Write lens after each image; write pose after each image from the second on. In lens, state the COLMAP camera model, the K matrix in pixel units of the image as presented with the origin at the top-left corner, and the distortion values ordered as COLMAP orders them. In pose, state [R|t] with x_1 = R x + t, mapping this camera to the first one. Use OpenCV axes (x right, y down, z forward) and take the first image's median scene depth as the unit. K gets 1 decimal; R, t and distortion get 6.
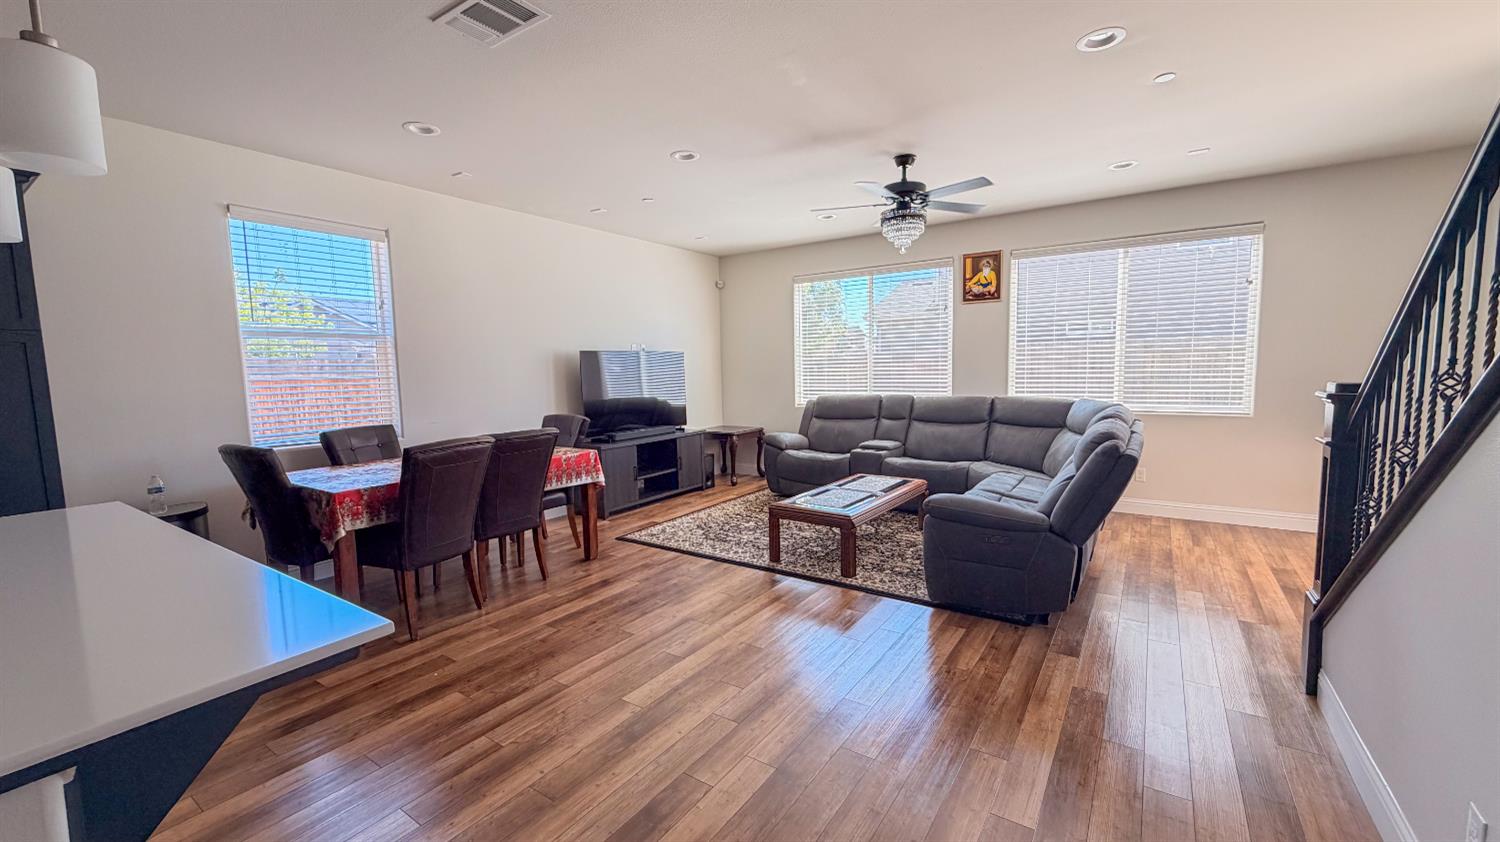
lens RADIAL K [[600.0, 0, 751.9], [0, 600.0, 424.3], [0, 0, 1]] dist [-0.000085, 0.000044]
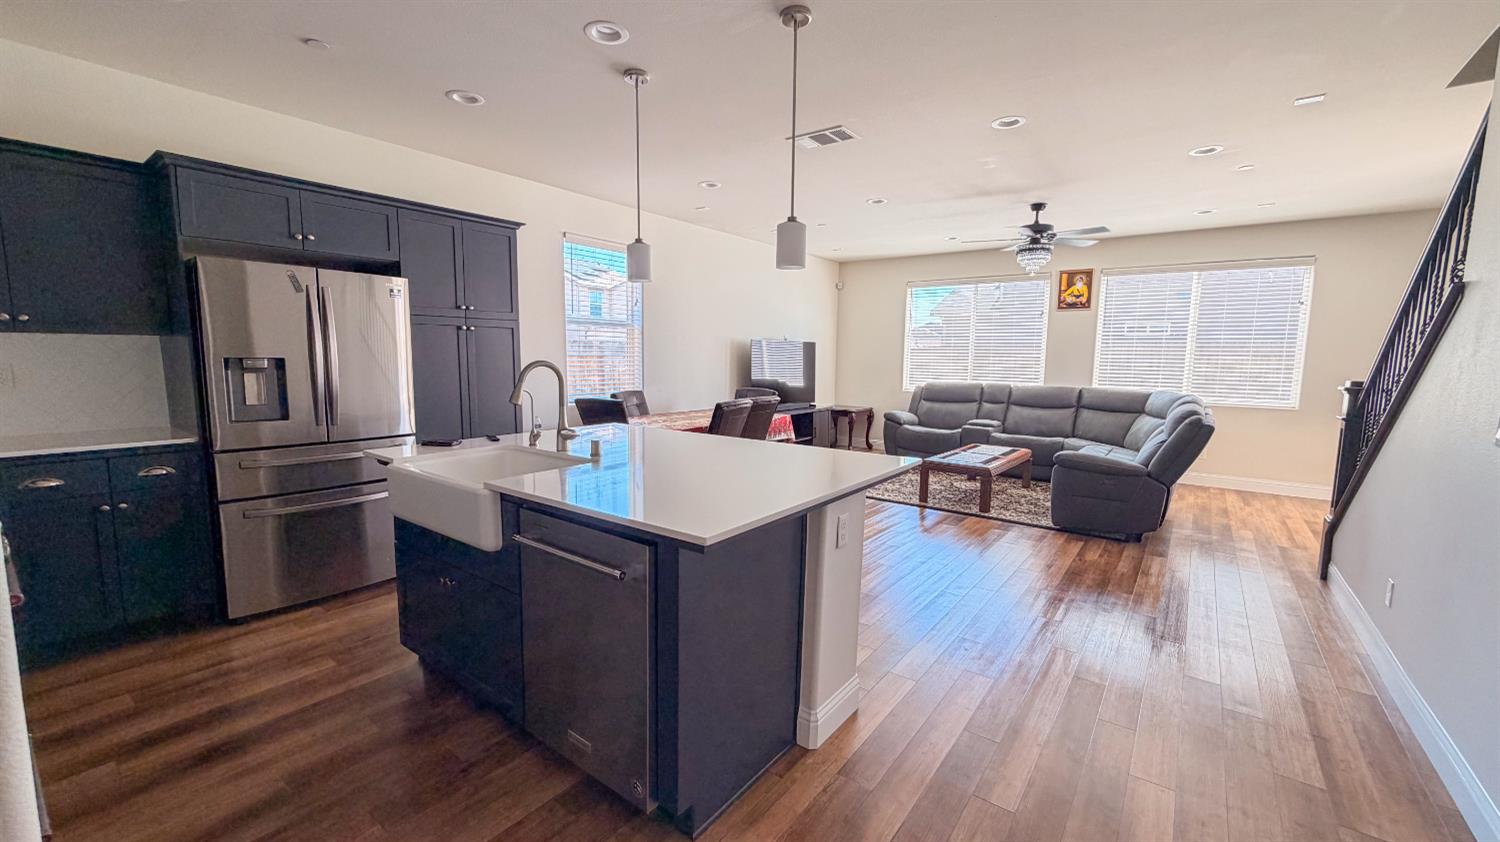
lens RADIAL K [[600.0, 0, 750.8], [0, 600.0, 424.4], [0, 0, 1]] dist [-0.000085, 0.000044]
pose [[0.998133, 0.039008, -0.047001, -0.259842], [-0.038021, 0.999041, 0.021711, 0.034995], [0.047803, -0.019883, 0.998659, -0.324275]]
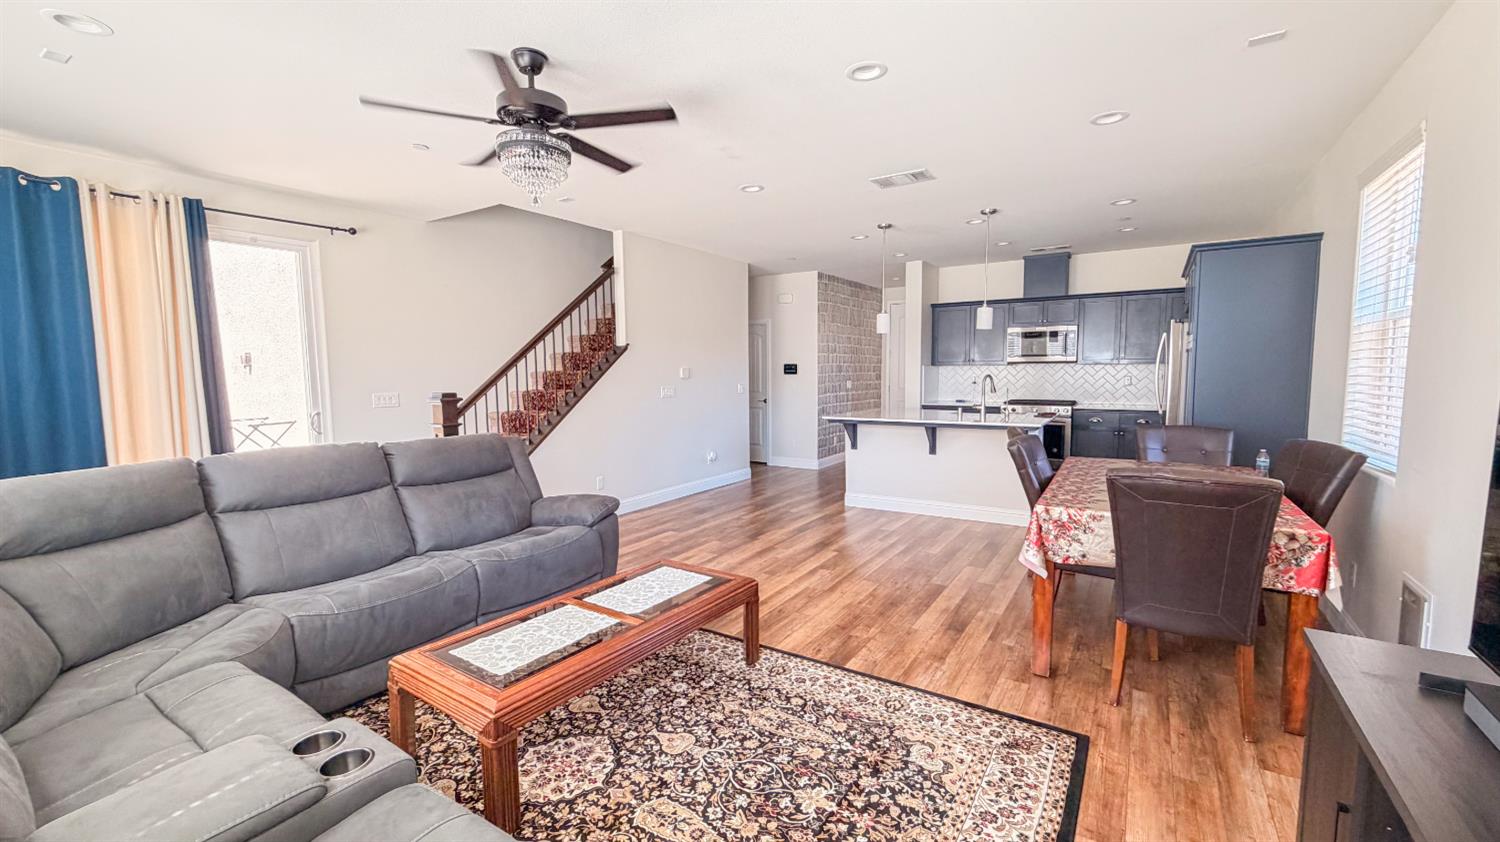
lens RADIAL K [[600.0, 0, 747.1], [0, 600.0, 423.1], [0, 0, 1]] dist [-0.000085, 0.000044]
pose [[-0.999600, 0.026634, -0.009551, 0.037693], [0.024416, 0.982526, 0.184518, -0.145823], [0.014298, 0.184211, -0.982783, 1.434195]]
